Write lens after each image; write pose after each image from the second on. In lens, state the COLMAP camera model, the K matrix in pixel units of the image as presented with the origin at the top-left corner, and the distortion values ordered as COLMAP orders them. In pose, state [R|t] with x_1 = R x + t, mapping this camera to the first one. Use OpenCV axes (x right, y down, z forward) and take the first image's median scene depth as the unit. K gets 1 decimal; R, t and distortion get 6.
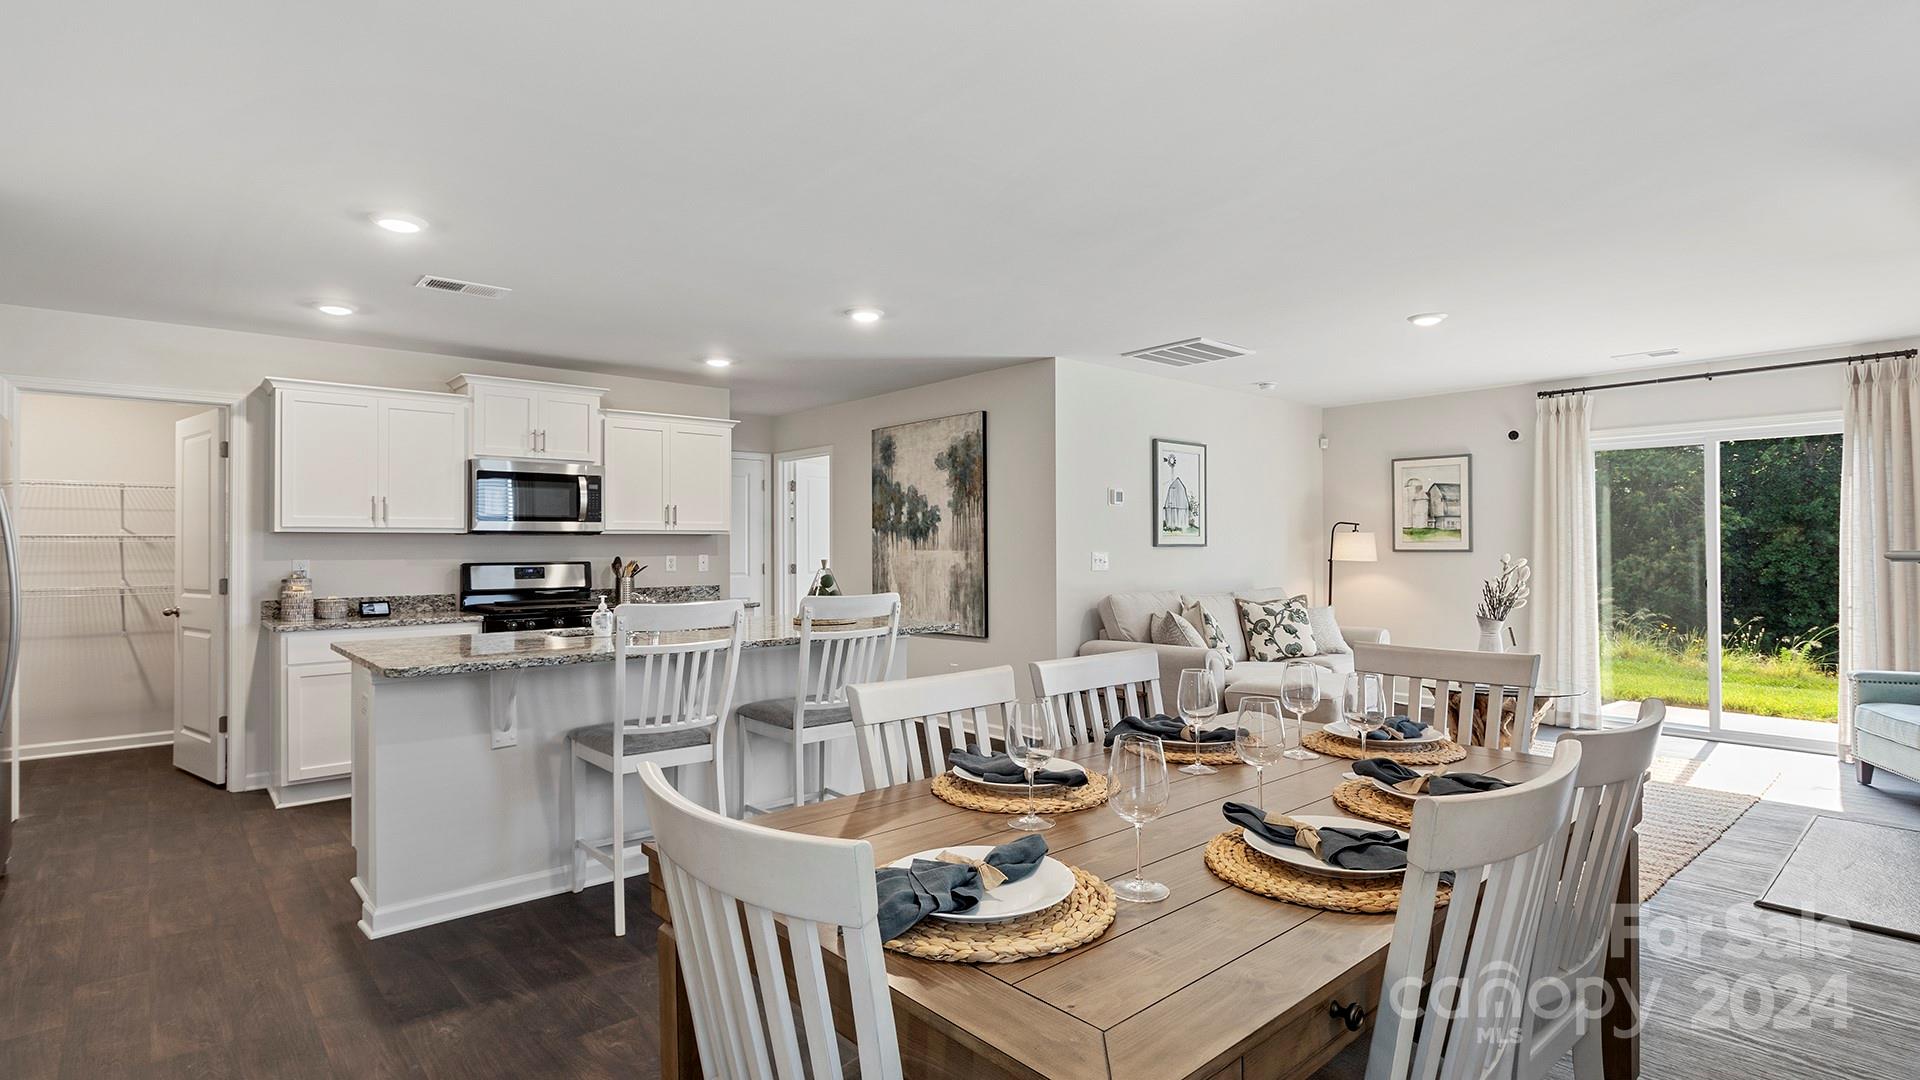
lens RADIAL K [[934.4, 0, 960.0], [0, 934.4, 540.0], [0, 0, 1]] dist [-0.001047, -0.000957]
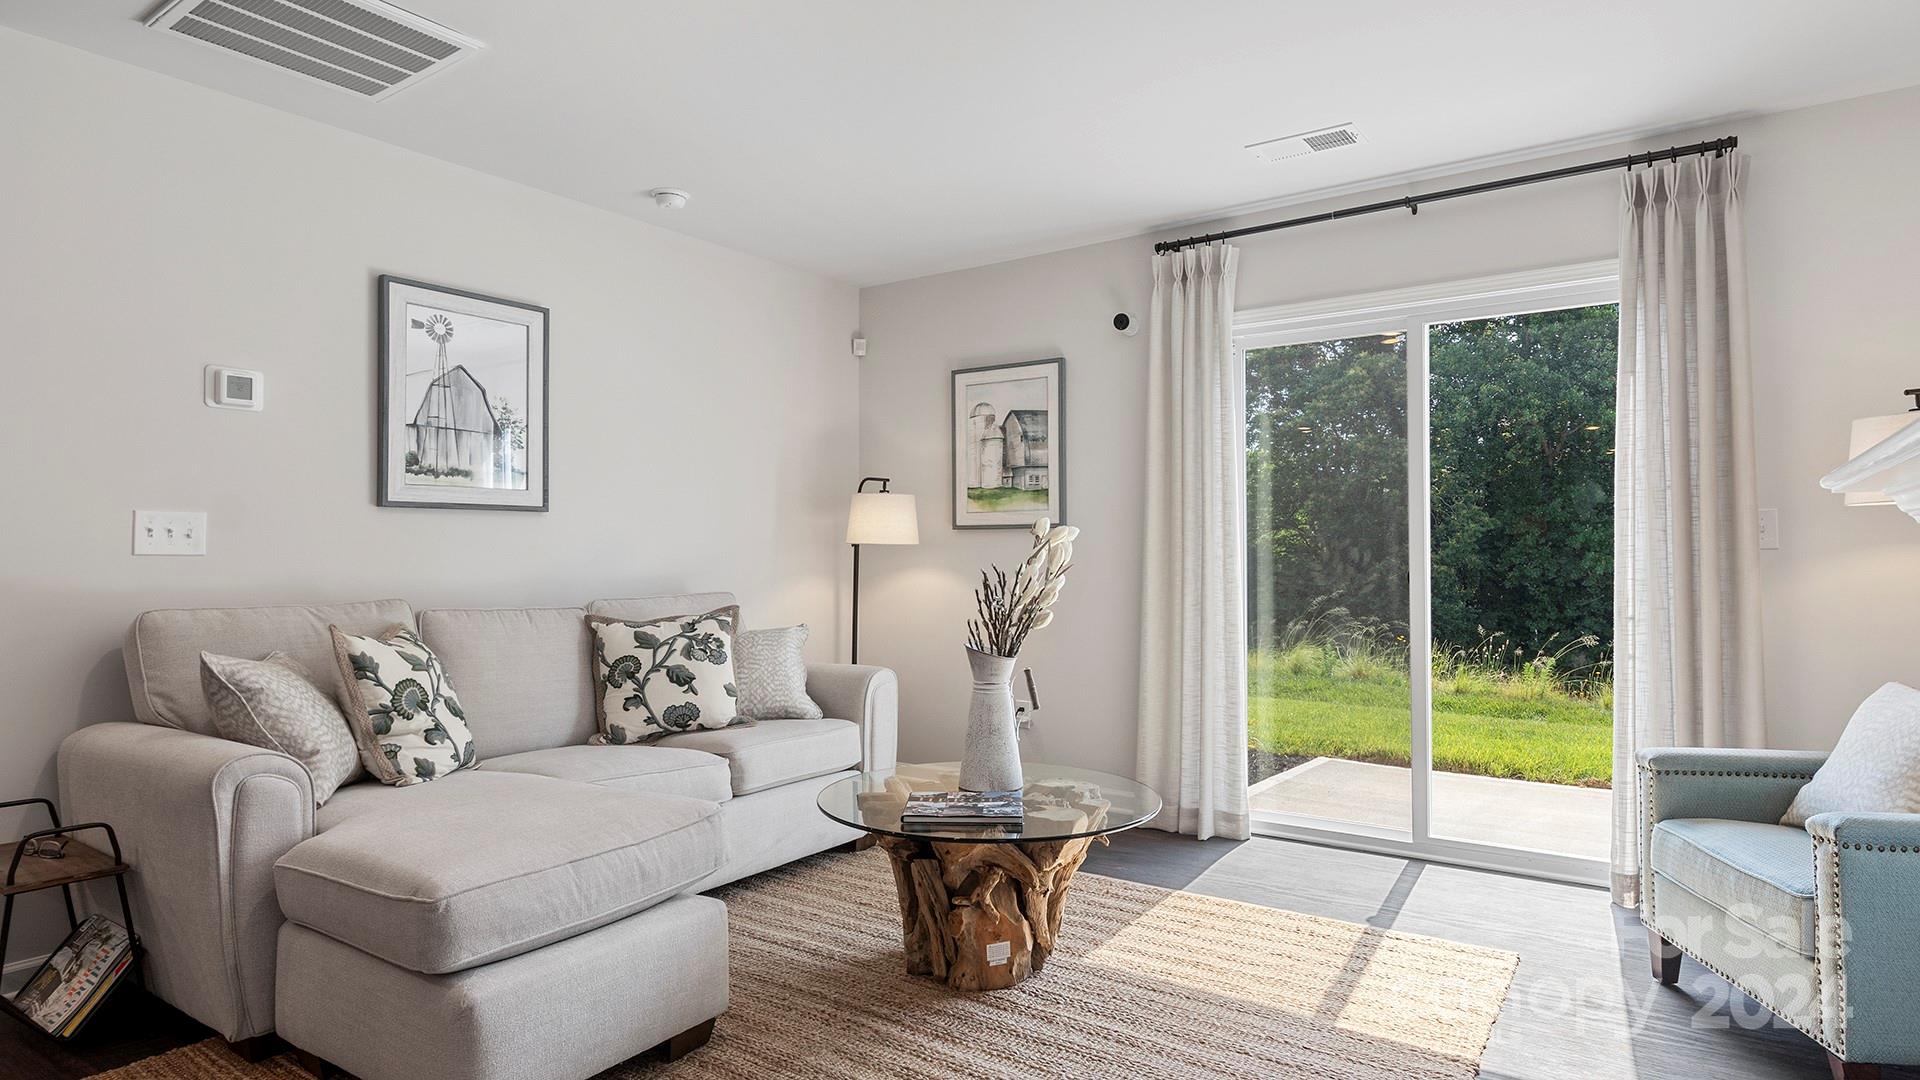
lens RADIAL K [[1065.3, 0, 960.0], [0, 1065.3, 540.0], [0, 0, 1]] dist [0.026418, -0.036997]
pose [[0.972225, 0.003392, 0.234025, 0.362217], [-0.002512, 0.999989, -0.004060, 0.025302], [-0.234036, 0.003359, 0.972222, 0.409859]]
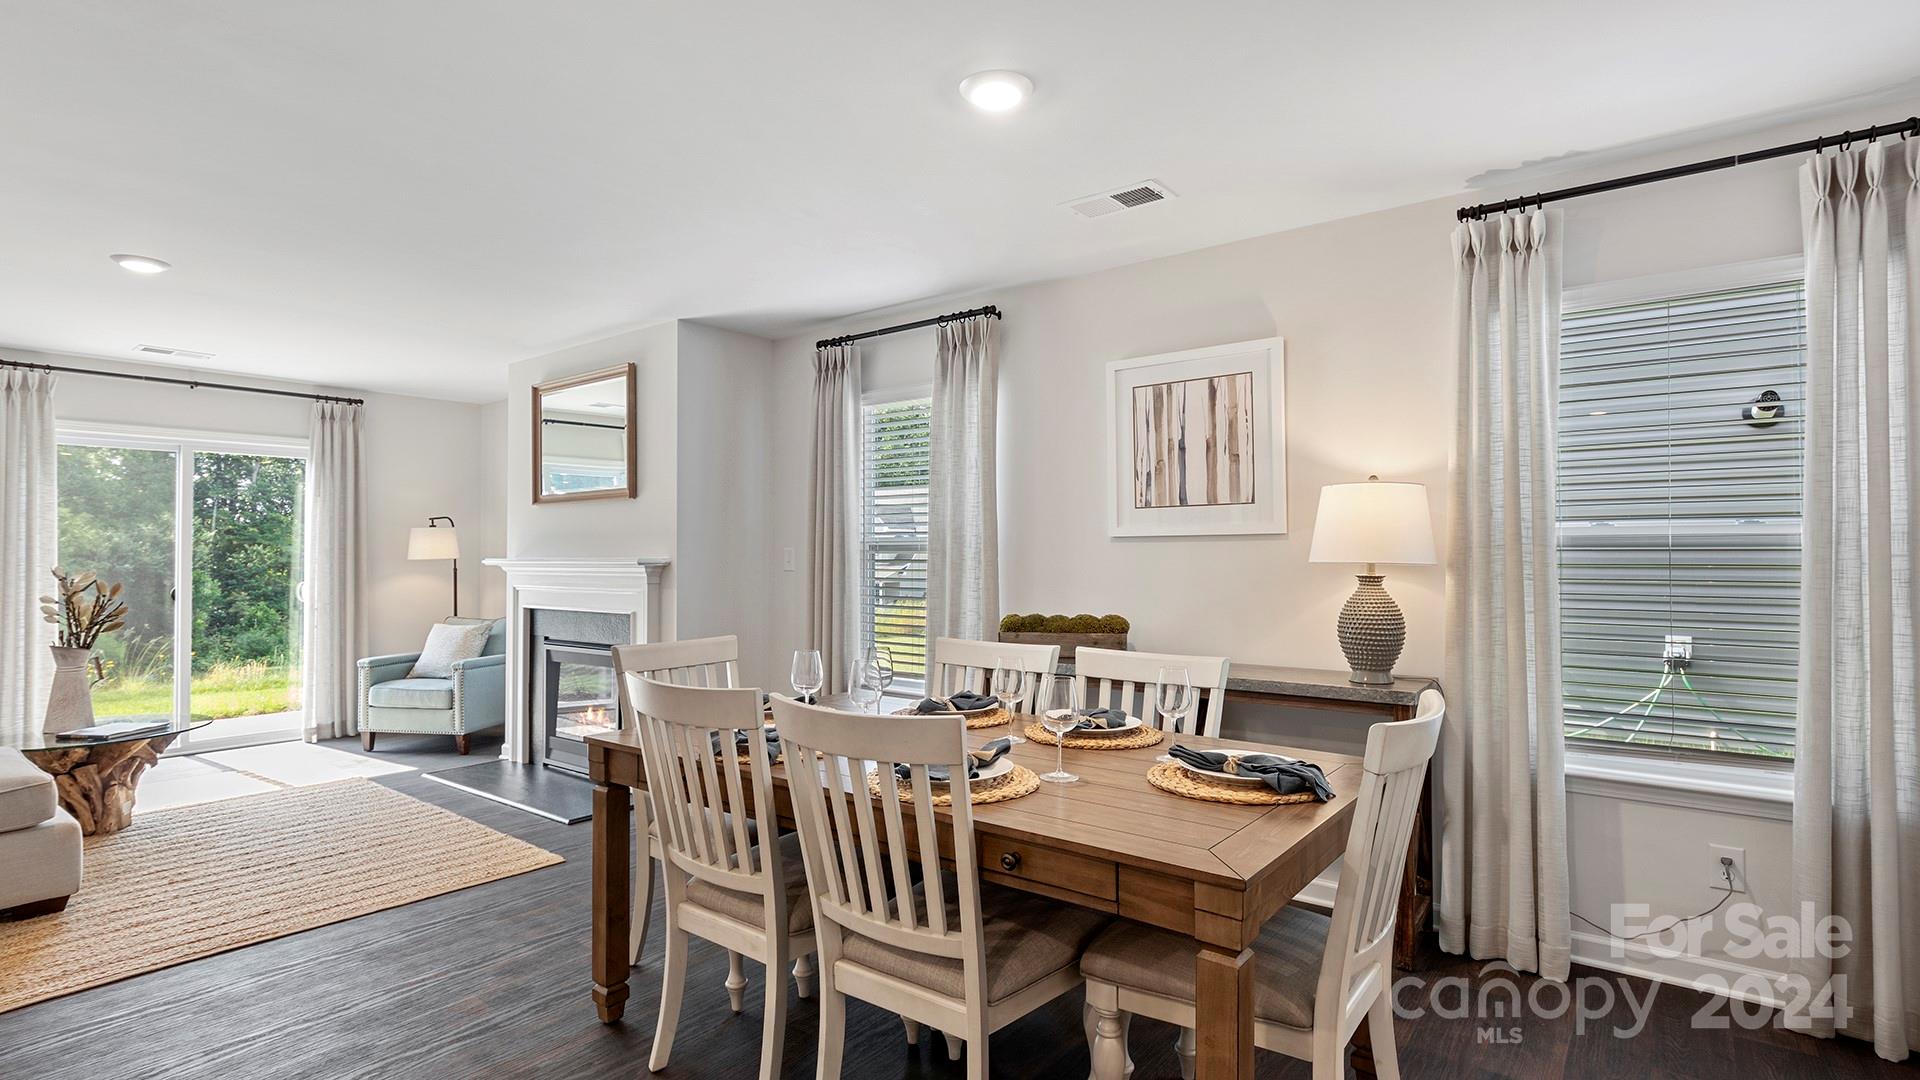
lens RADIAL K [[934.4, 0, 960.0], [0, 934.4, 540.0], [0, 0, 1]] dist [-0.001047, -0.000957]
pose [[-0.185144, 0.017156, 0.982562, -0.292072], [-0.009199, 0.999774, -0.019190, 0.000680], [-0.982668, -0.012592, -0.184944, 0.354041]]
